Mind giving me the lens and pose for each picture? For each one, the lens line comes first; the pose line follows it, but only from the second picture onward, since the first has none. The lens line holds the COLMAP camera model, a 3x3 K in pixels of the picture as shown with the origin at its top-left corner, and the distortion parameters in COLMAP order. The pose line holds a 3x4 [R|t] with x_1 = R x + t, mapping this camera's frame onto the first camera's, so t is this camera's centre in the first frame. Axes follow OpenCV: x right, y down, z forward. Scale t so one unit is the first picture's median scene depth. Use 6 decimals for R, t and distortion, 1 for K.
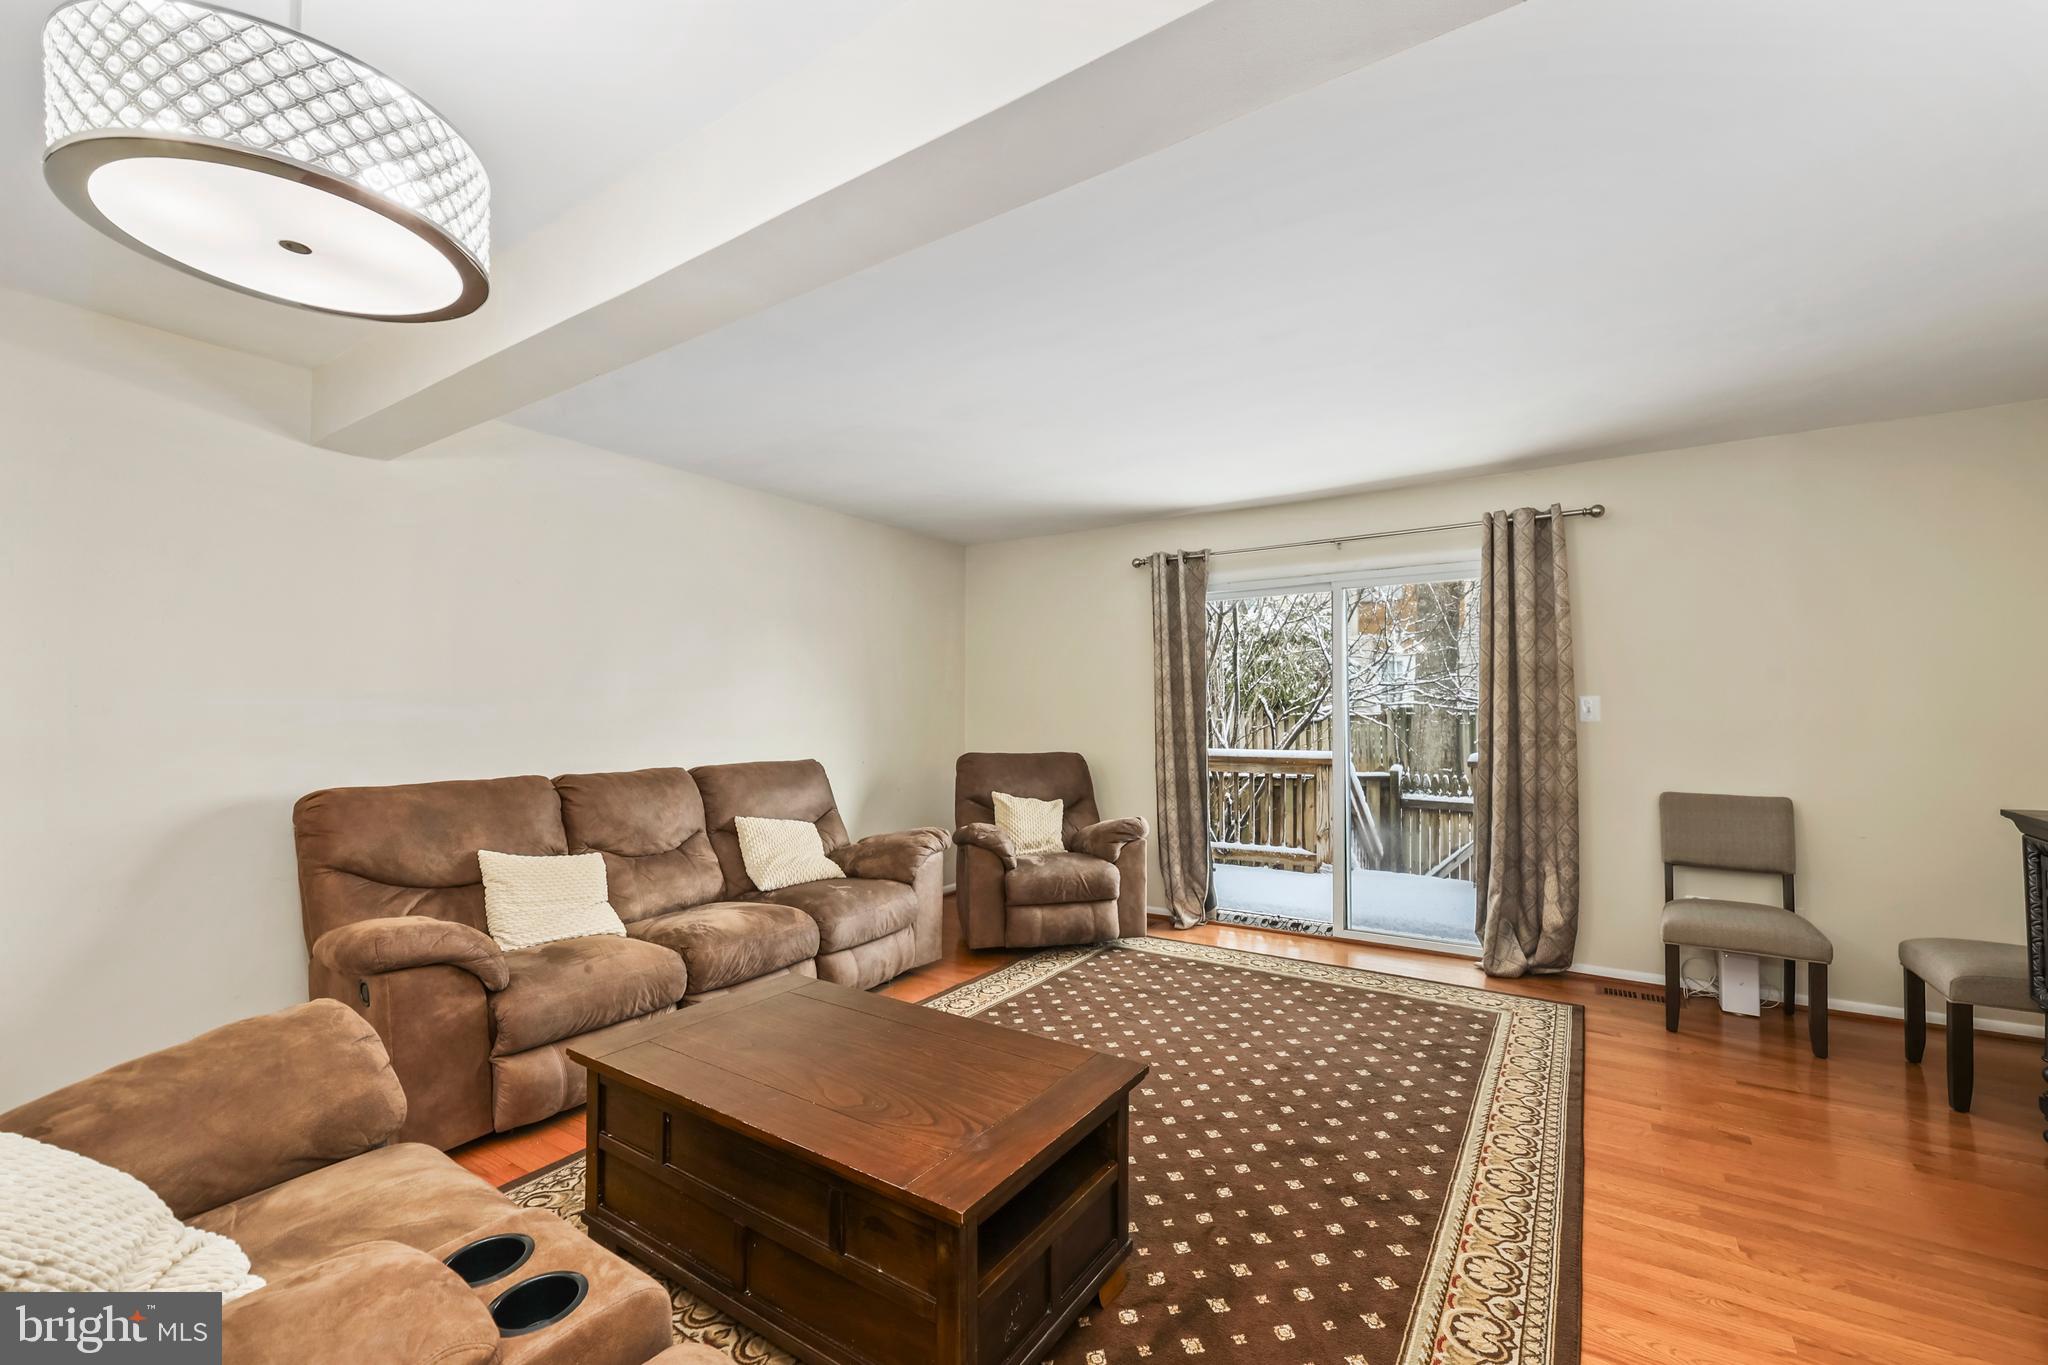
lens RADIAL K [[842.8, 0, 1031.8], [0, 842.8, 703.3], [0, 0, 1]] dist [0.001871, 0.001366]
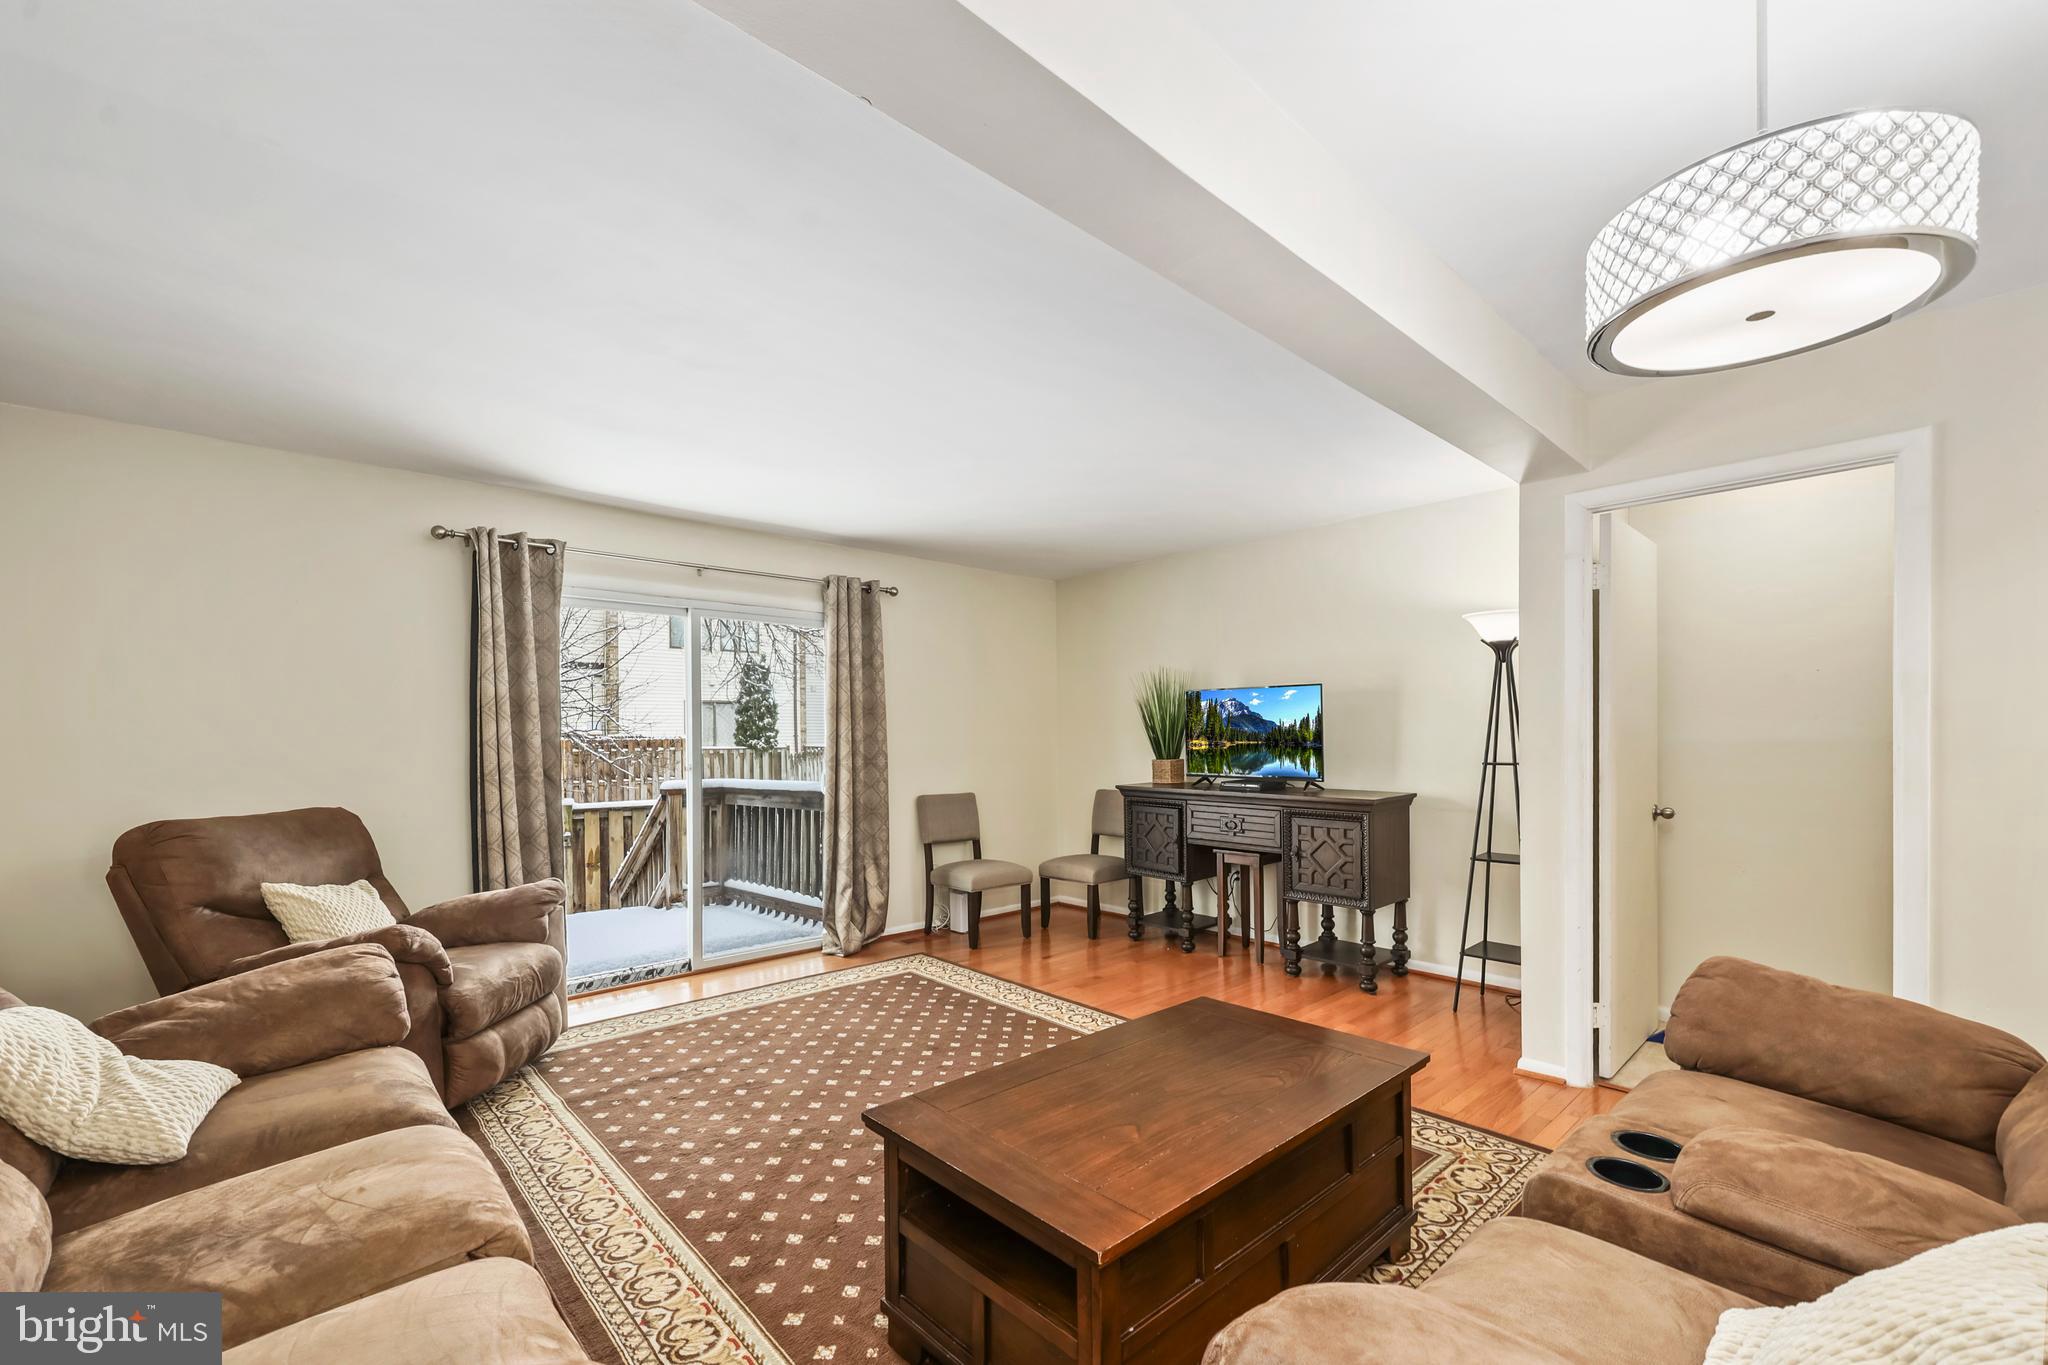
lens RADIAL K [[842.8, 0, 1044.2], [0, 842.8, 742.0], [0, 0, 1]] dist [0.001871, 0.001366]
pose [[0.237688, -0.002970, 0.971337, -0.579187], [0.001141, 0.999995, 0.002778, 0.010414], [-0.971341, 0.000448, 0.237691, 0.435624]]
